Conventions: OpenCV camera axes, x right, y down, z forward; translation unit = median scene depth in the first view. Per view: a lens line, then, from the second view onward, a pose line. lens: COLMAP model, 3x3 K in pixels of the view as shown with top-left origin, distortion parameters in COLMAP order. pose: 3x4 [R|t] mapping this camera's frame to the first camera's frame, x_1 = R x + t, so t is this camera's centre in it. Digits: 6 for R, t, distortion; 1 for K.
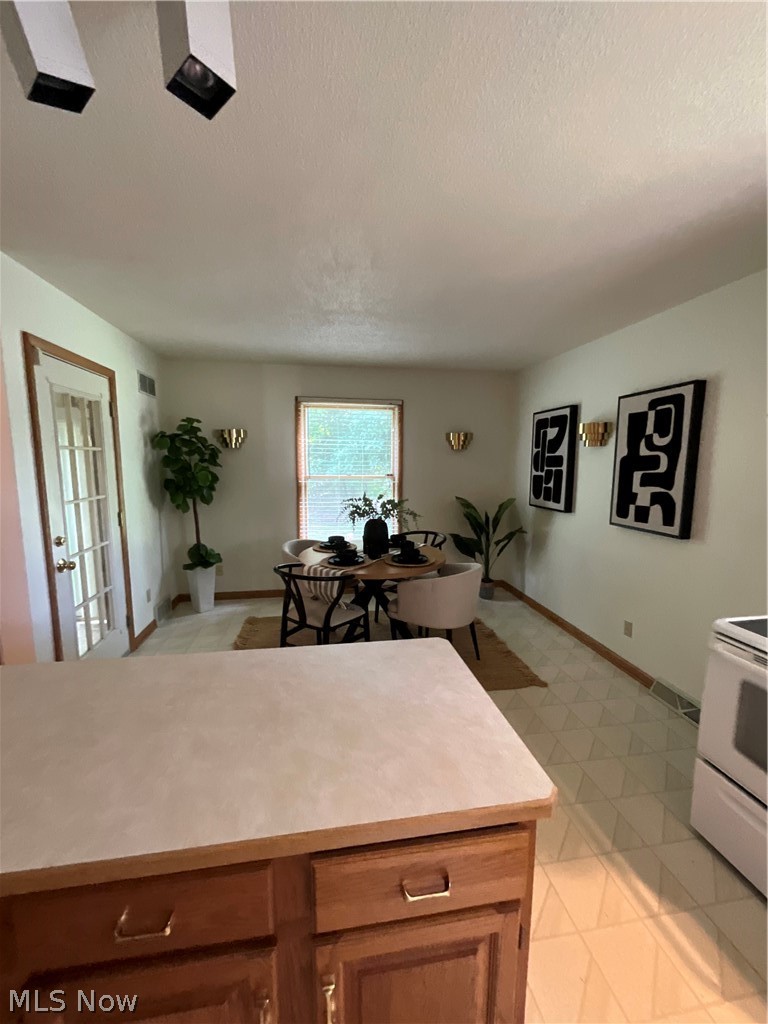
lens RADIAL K [[414.1, 0, 384.5], [0, 414.1, 513.3], [0, 0, 1]] dist [0.000158, 0.000034]
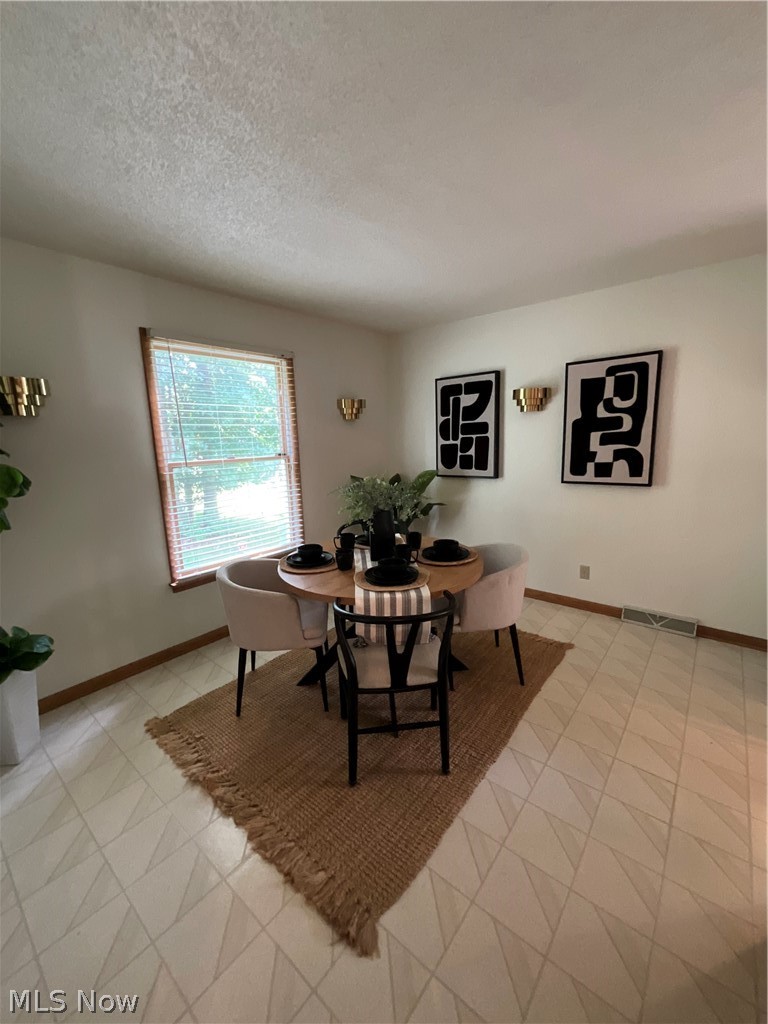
lens RADIAL K [[414.1, 0, 384.5], [0, 414.1, 512.3], [0, 0, 1]] dist [0.000158, 0.000034]
pose [[0.752521, -0.148412, 0.641627, -0.478179], [0.120504, 0.988858, 0.087398, -0.045072], [-0.647449, 0.011549, 0.762021, 0.440510]]
